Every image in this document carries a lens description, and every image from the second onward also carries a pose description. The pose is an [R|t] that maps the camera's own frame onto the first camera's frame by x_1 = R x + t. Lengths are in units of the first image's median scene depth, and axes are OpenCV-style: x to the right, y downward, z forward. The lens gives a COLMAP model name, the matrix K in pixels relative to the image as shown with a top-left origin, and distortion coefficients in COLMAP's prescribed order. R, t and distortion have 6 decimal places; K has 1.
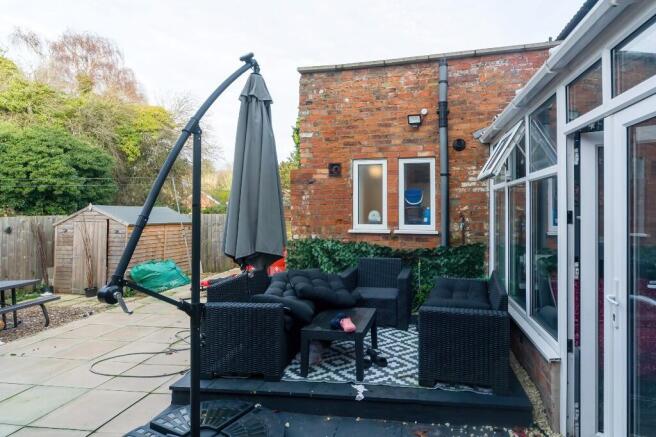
lens RADIAL K [[363.5, 0, 336.0], [0, 363.5, 207.8], [0, 0, 1]] dist [0.010731, -0.005639]
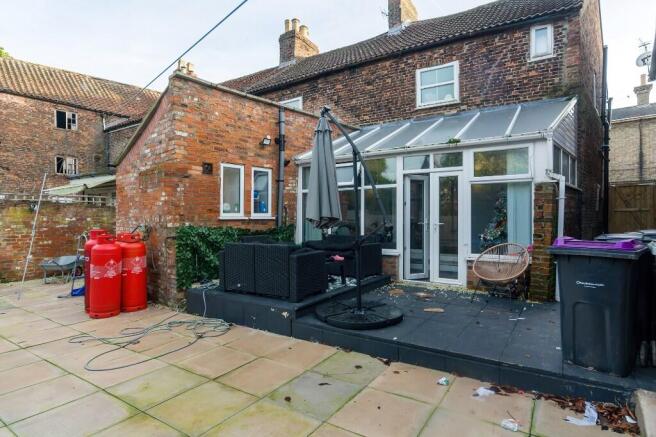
lens RADIAL K [[363.5, 0, 327.7], [0, 363.5, 216.0], [0, 0, 1]] dist [0.010731, -0.005639]
pose [[0.451716, -0.000174, 0.892162, -0.932392], [-0.000755, 1.000000, 0.000577, 0.055267], [-0.892162, -0.000934, 0.451715, 0.099352]]
